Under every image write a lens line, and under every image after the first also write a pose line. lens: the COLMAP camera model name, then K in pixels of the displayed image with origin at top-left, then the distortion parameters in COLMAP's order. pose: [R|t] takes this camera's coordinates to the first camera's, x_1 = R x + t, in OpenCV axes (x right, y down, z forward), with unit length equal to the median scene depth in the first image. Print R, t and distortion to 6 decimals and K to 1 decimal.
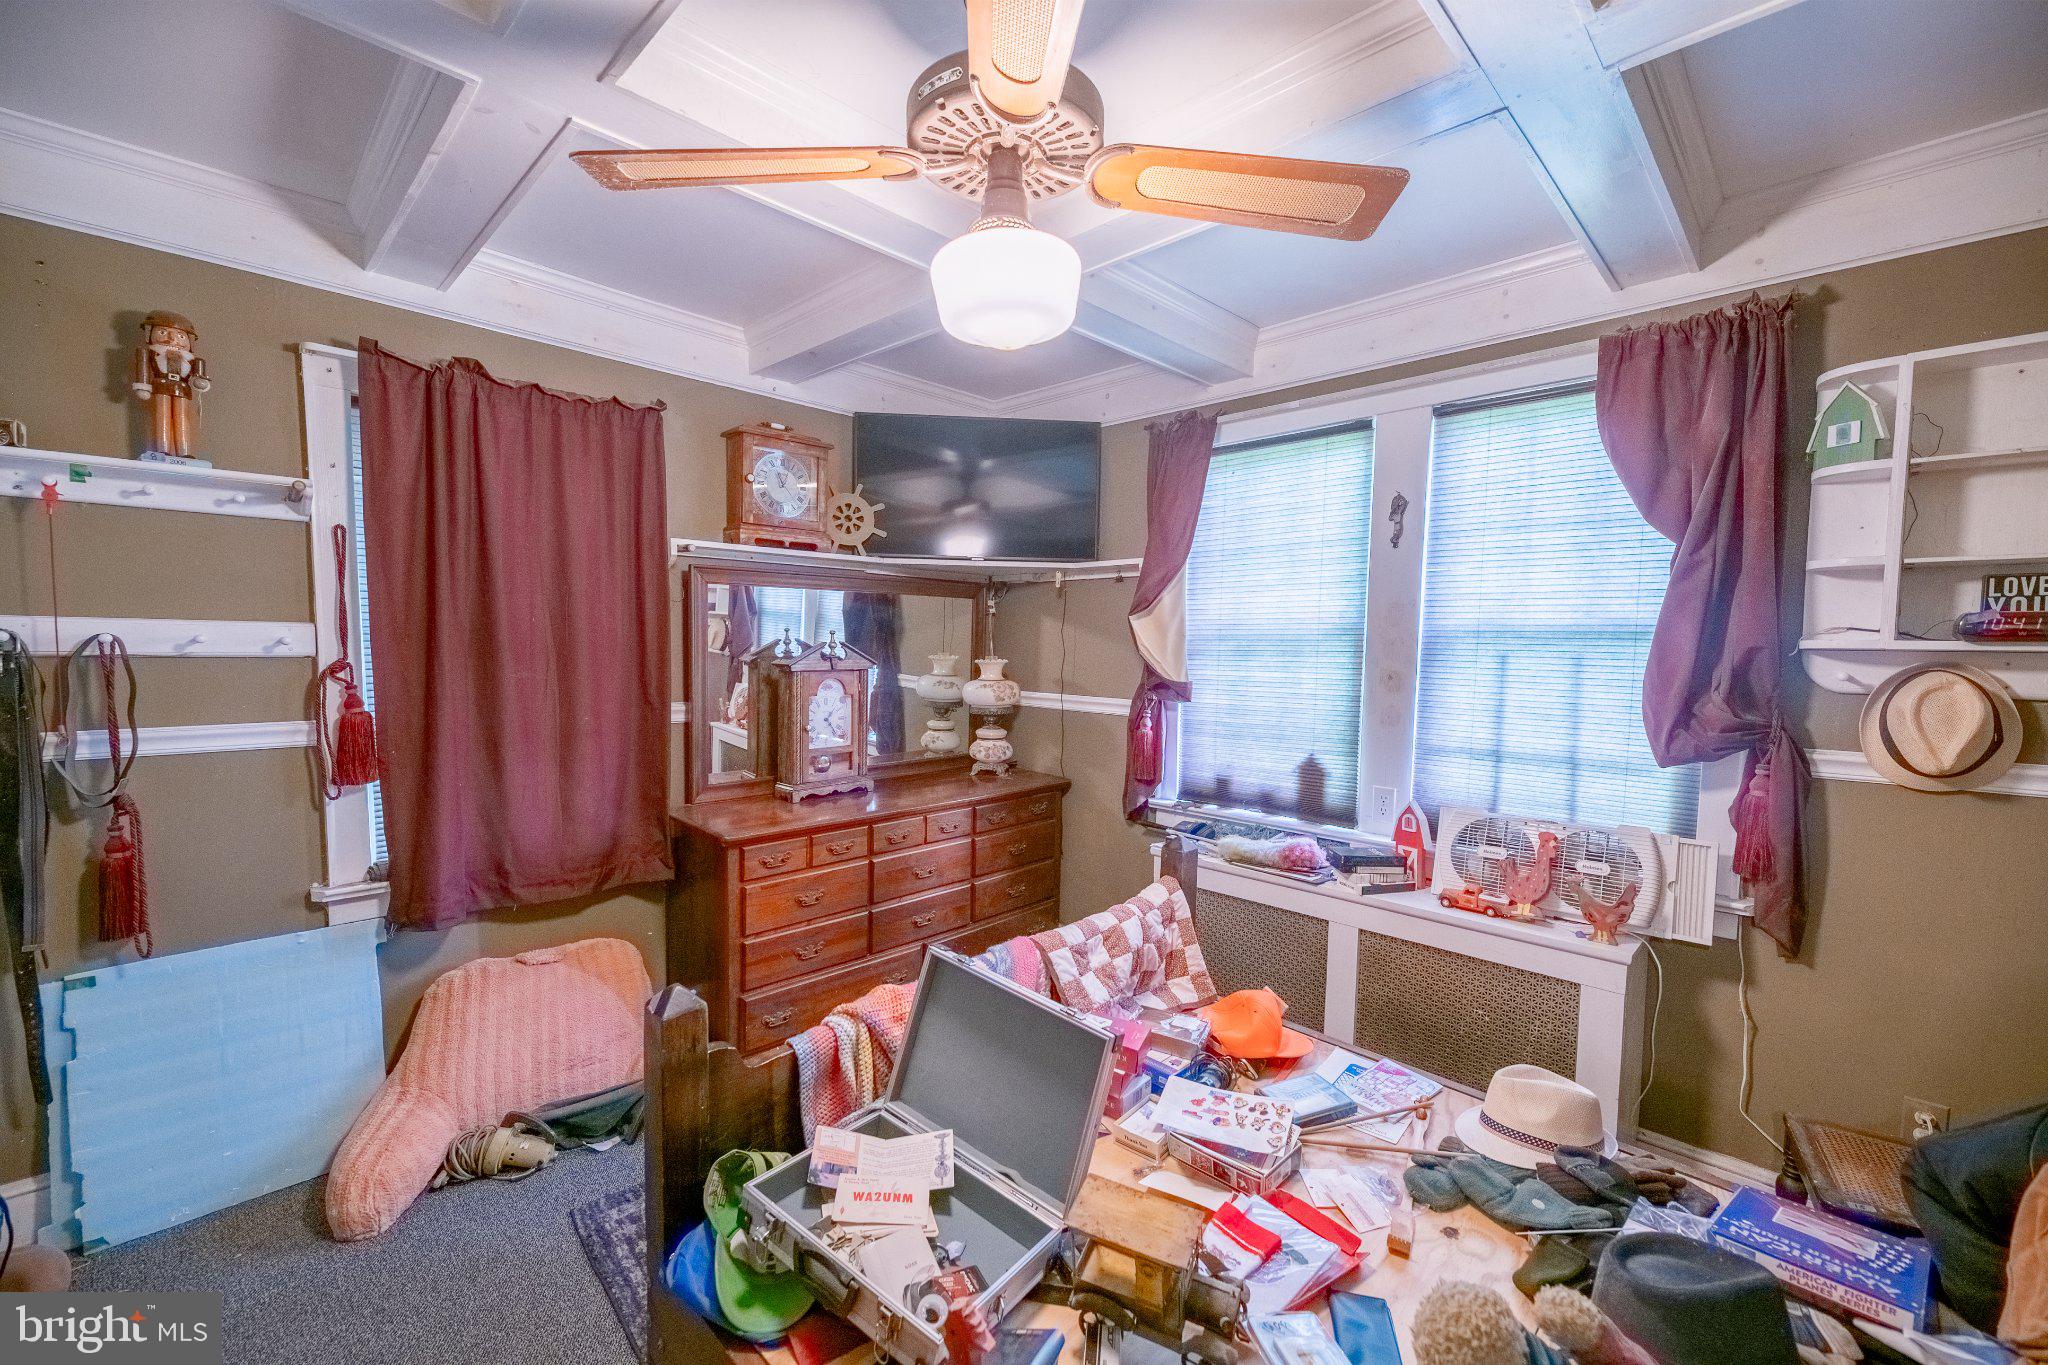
lens RADIAL K [[823.8, 0, 1028.4], [0, 823.8, 691.6], [0, 0, 1]] dist [0.002583, -0.004740]
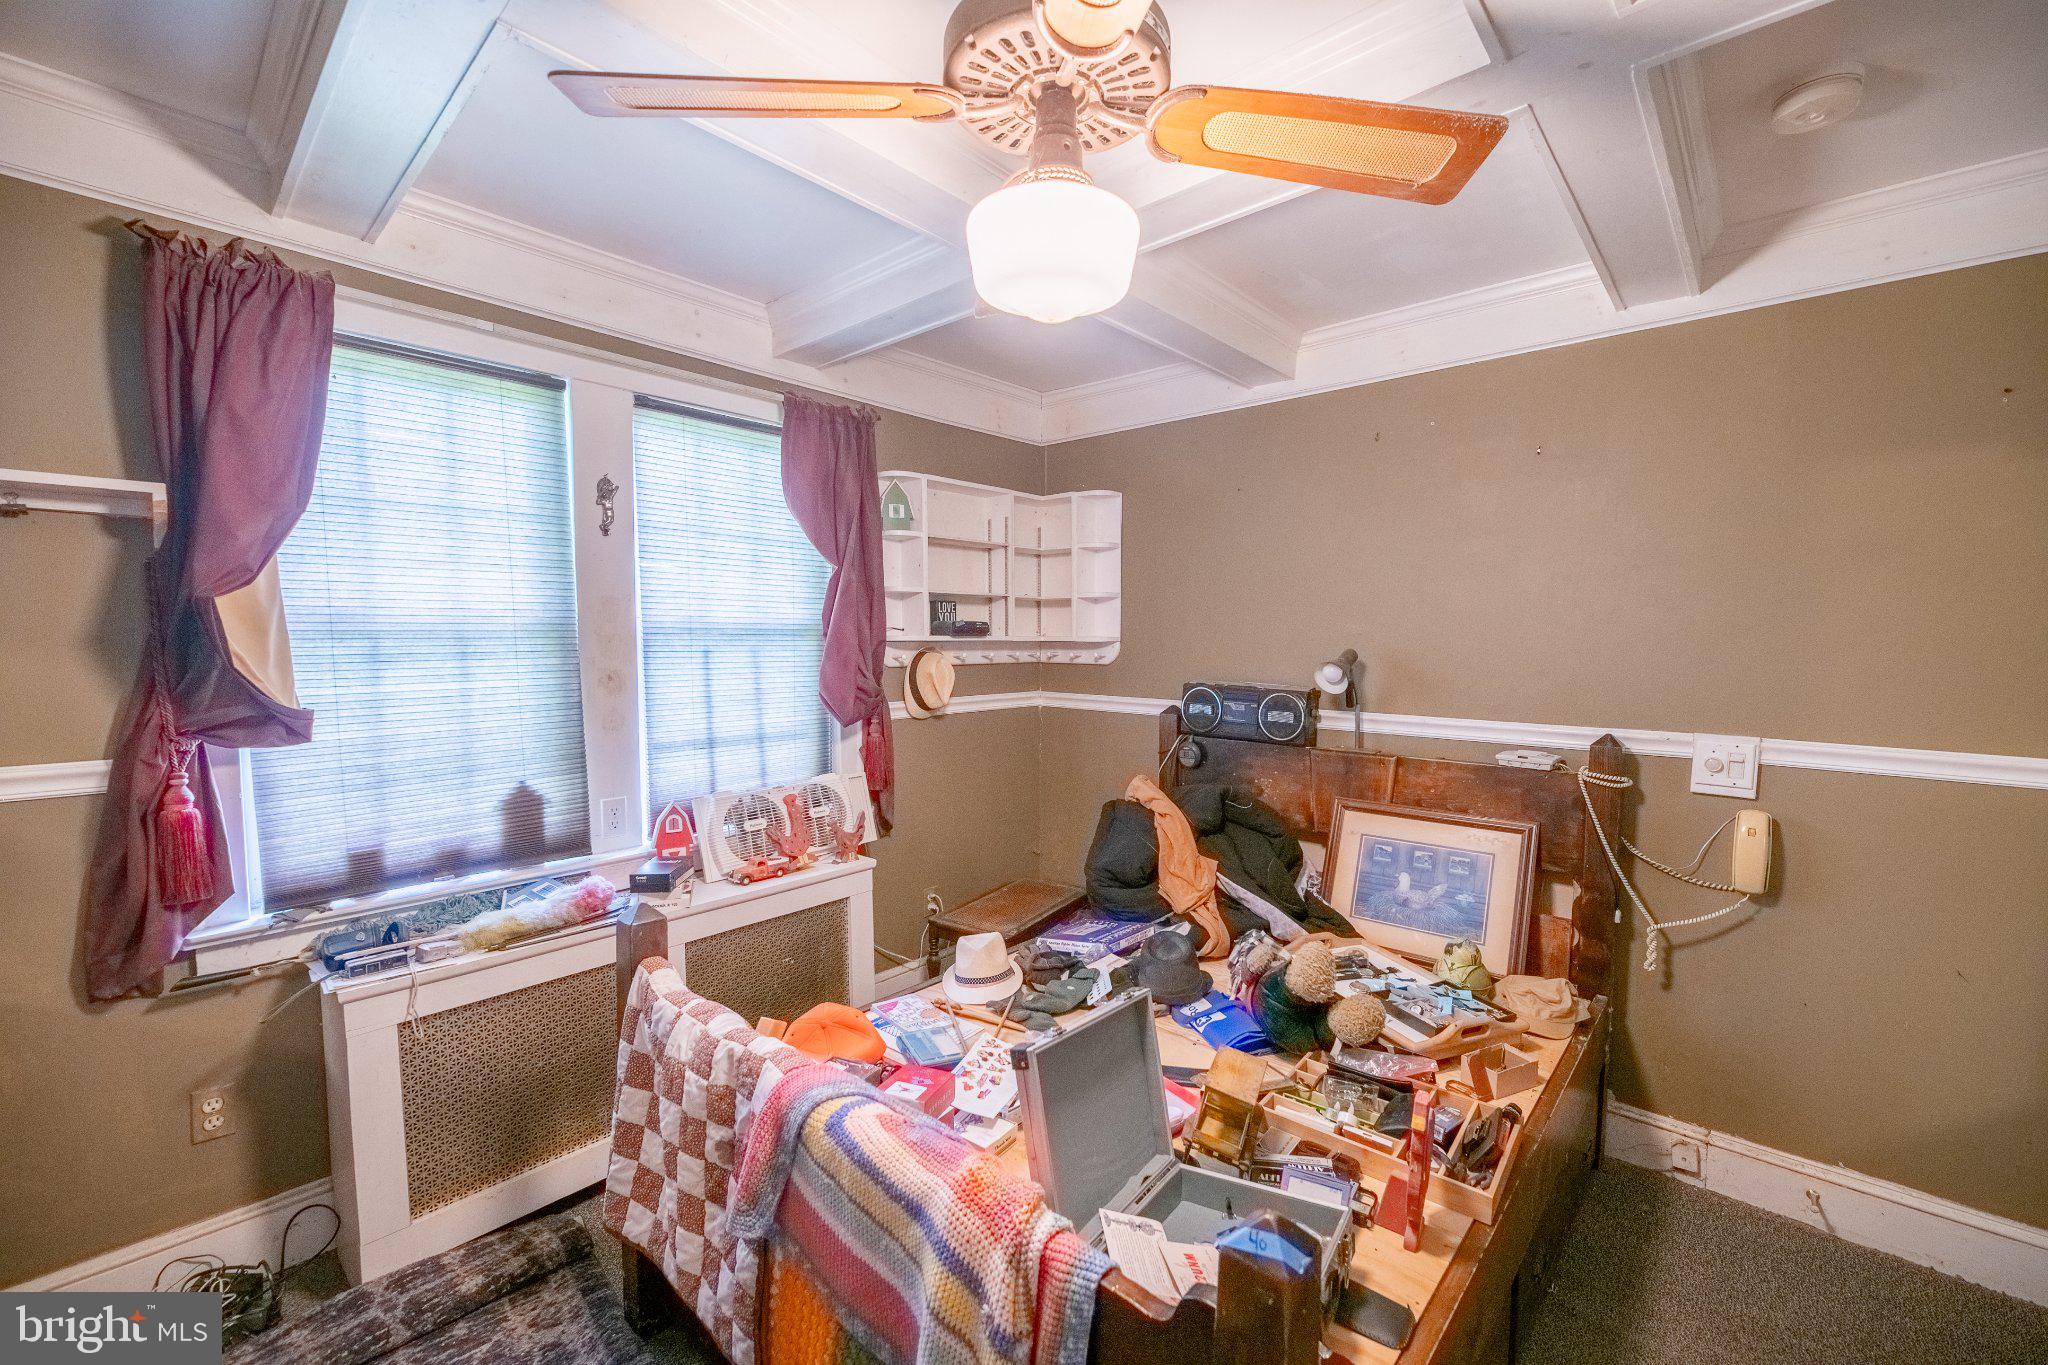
lens RADIAL K [[823.8, 0, 1028.4], [0, 823.8, 691.6], [0, 0, 1]] dist [0.002583, -0.004740]
pose [[-0.042281, -0.076475, 0.996175, -0.519395], [0.060344, 0.995051, 0.078950, -0.049113], [-0.997282, 0.063451, -0.037457, 0.606980]]
